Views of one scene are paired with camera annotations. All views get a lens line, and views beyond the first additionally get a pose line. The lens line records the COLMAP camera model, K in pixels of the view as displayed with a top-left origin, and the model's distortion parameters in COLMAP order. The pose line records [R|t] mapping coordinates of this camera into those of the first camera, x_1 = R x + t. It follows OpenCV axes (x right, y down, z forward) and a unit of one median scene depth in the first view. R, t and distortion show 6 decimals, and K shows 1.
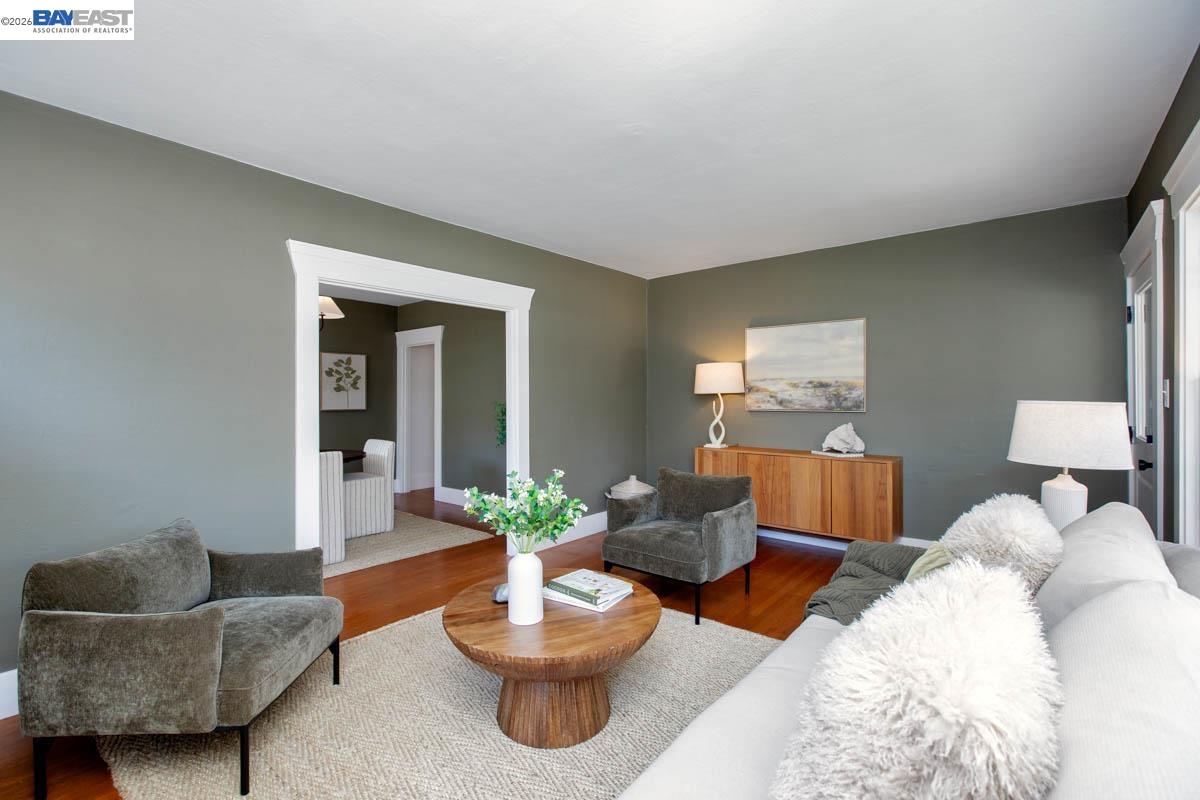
lens RADIAL K [[534.3, 0, 582.0], [0, 534.3, 397.6], [0, 0, 1]] dist [0.003553, -0.002457]
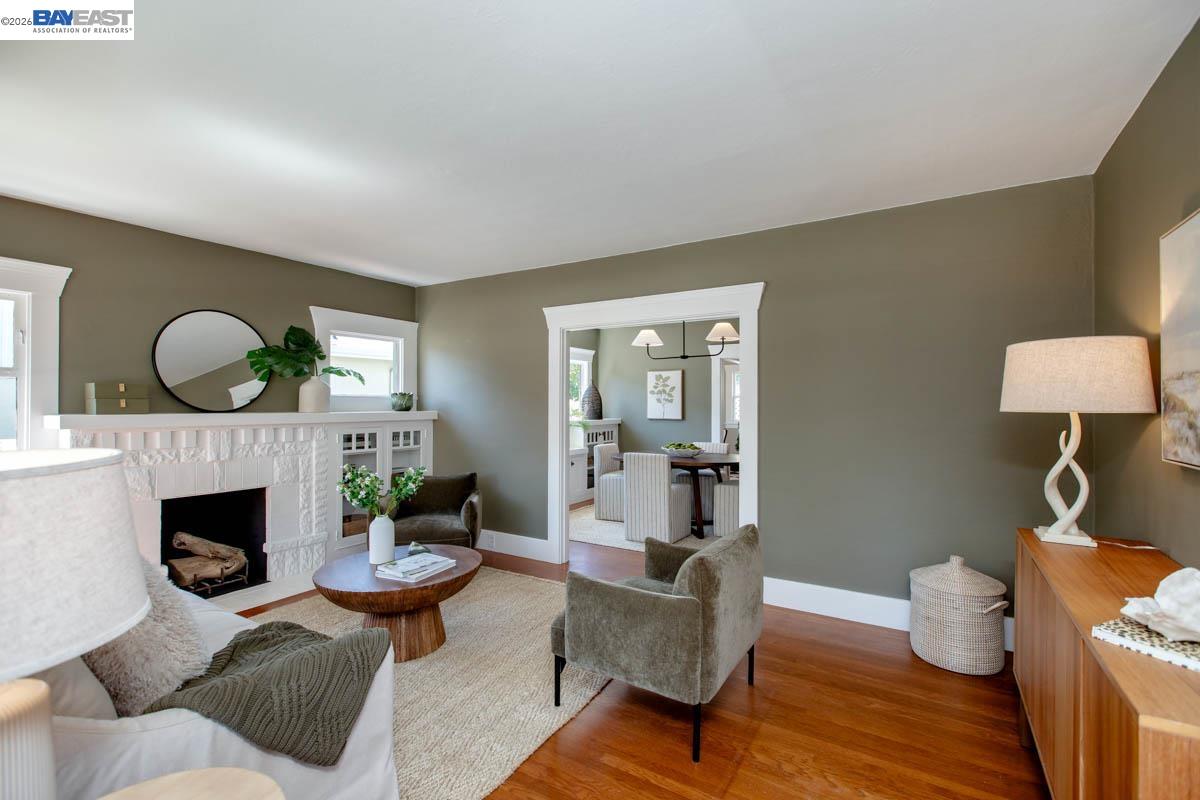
lens RADIAL K [[534.3, 0, 605.2], [0, 534.3, 399.1], [0, 0, 1]] dist [0.003553, -0.002457]
pose [[0.149875, -0.007695, -0.988675, 0.681202], [-0.002592, 0.999963, -0.008176, -0.015557], [0.988702, 0.003788, 0.149849, 0.638918]]
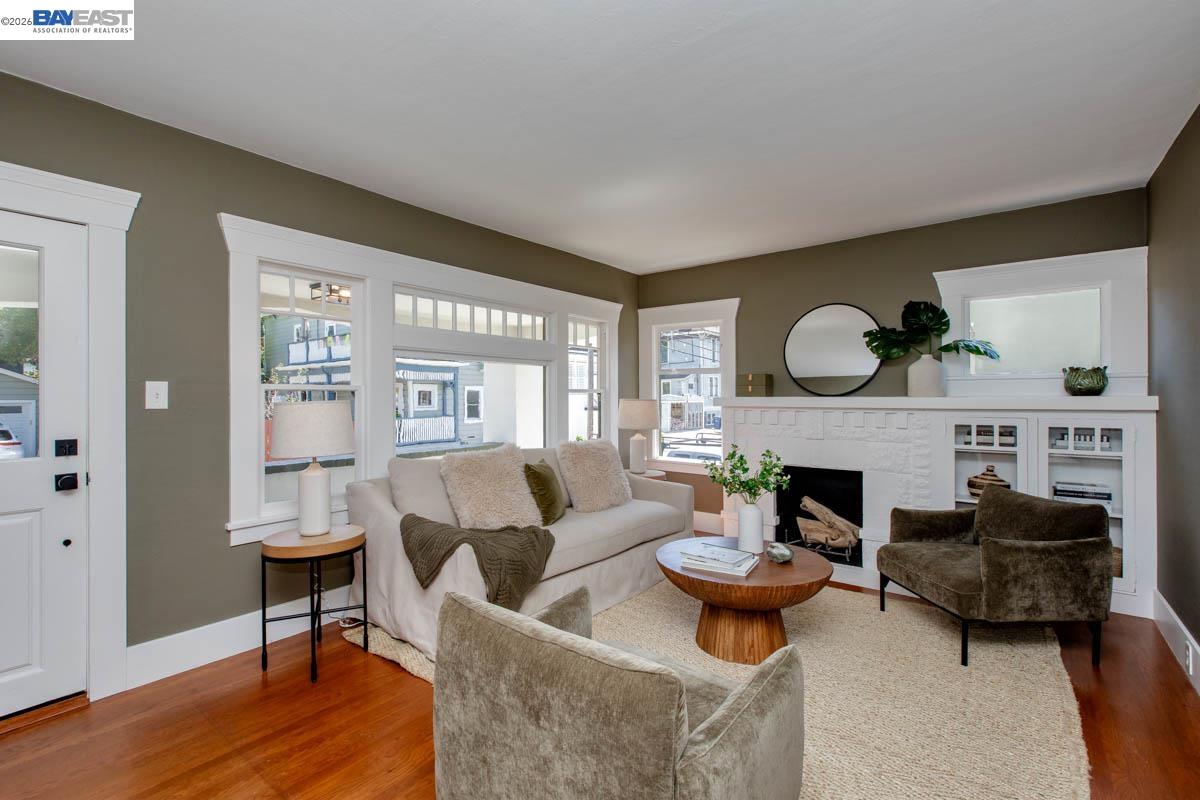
lens RADIAL K [[534.3, 0, 591.3], [0, 534.3, 398.7], [0, 0, 1]] dist [0.003553, -0.002457]
pose [[-0.999053, 0.006920, -0.042950, 0.172658], [0.006727, 0.999967, 0.004637, -0.001390], [0.042980, 0.004343, -0.999066, 1.104629]]
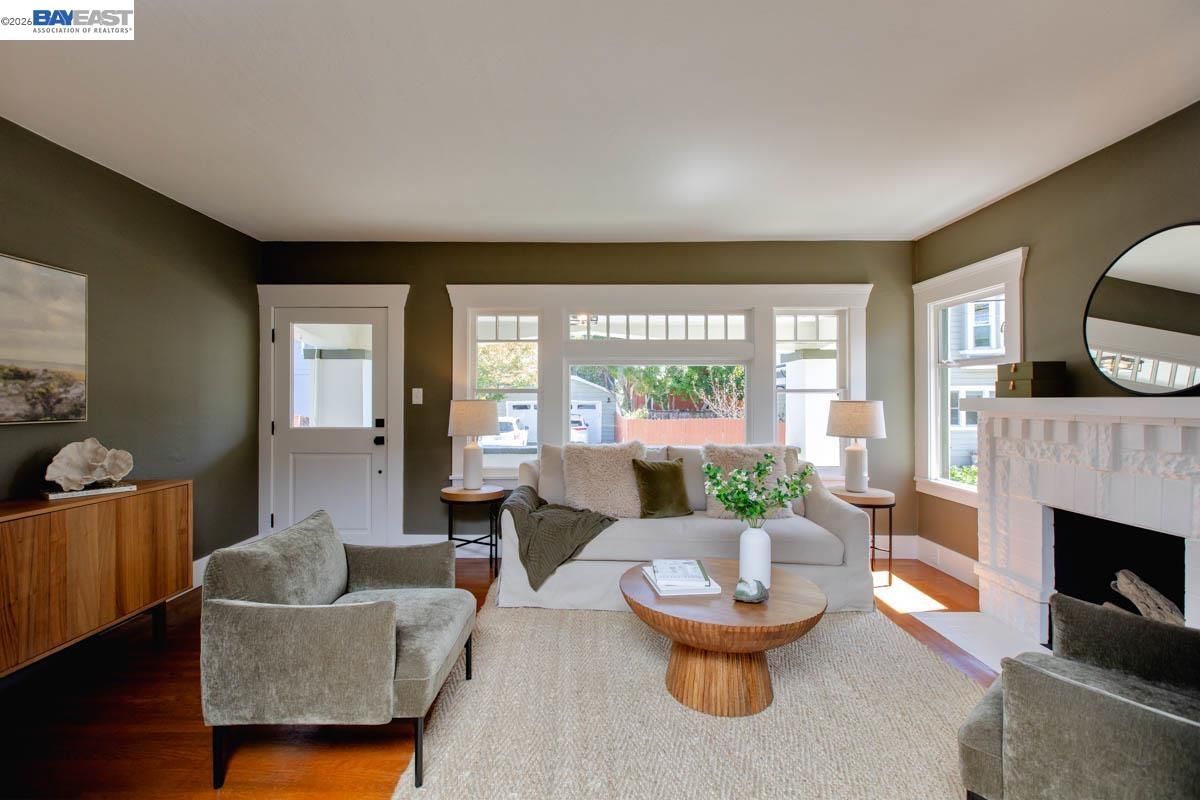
lens RADIAL K [[534.3, 0, 593.5], [0, 534.3, 399.7], [0, 0, 1]] dist [0.003553, -0.002457]
pose [[-0.656604, 0.003962, 0.754225, -0.346064], [0.003028, 0.999992, -0.002617, 0.004702], [-0.754229, 0.000566, -0.656611, 0.931060]]
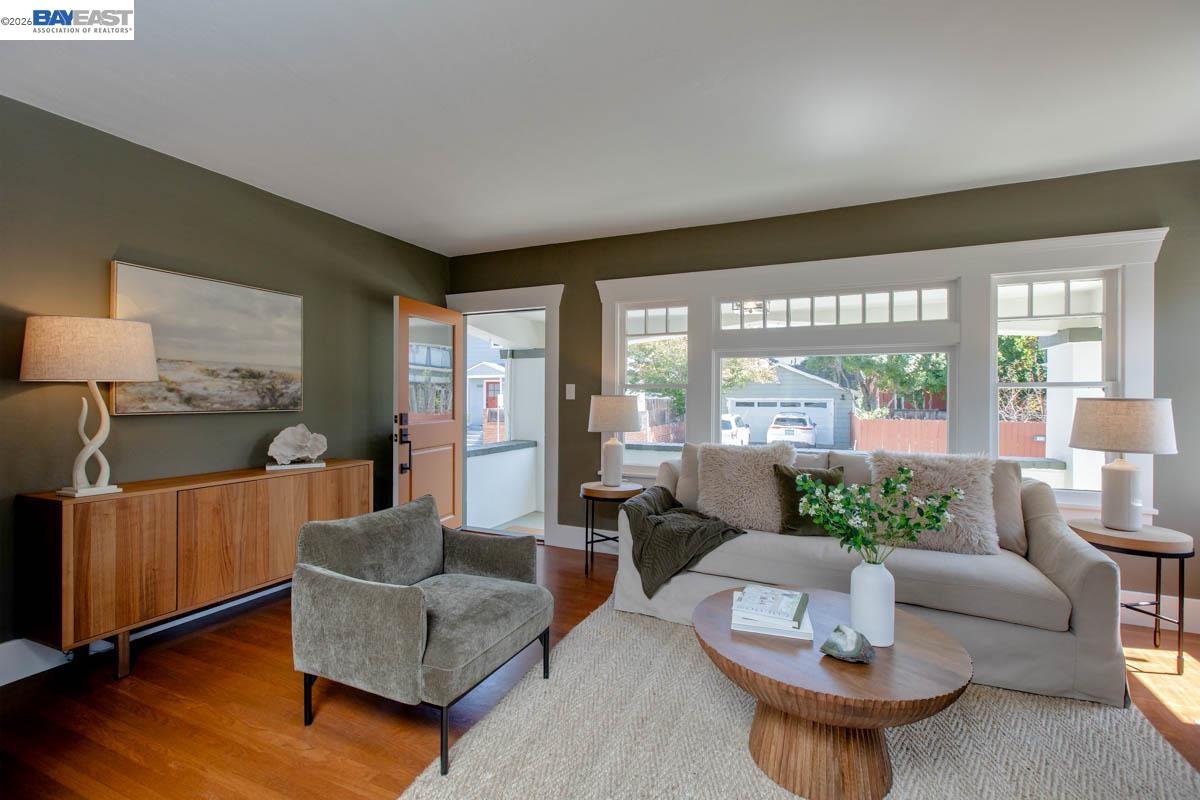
lens RADIAL K [[534.3, 0, 596.6], [0, 534.3, 400.4], [0, 0, 1]] dist [0.003553, -0.002457]
pose [[-0.288193, -0.004556, 0.957562, -0.377794], [-0.002344, 0.999989, 0.004053, 0.006659], [-0.957570, -0.001076, -0.288200, 0.776758]]
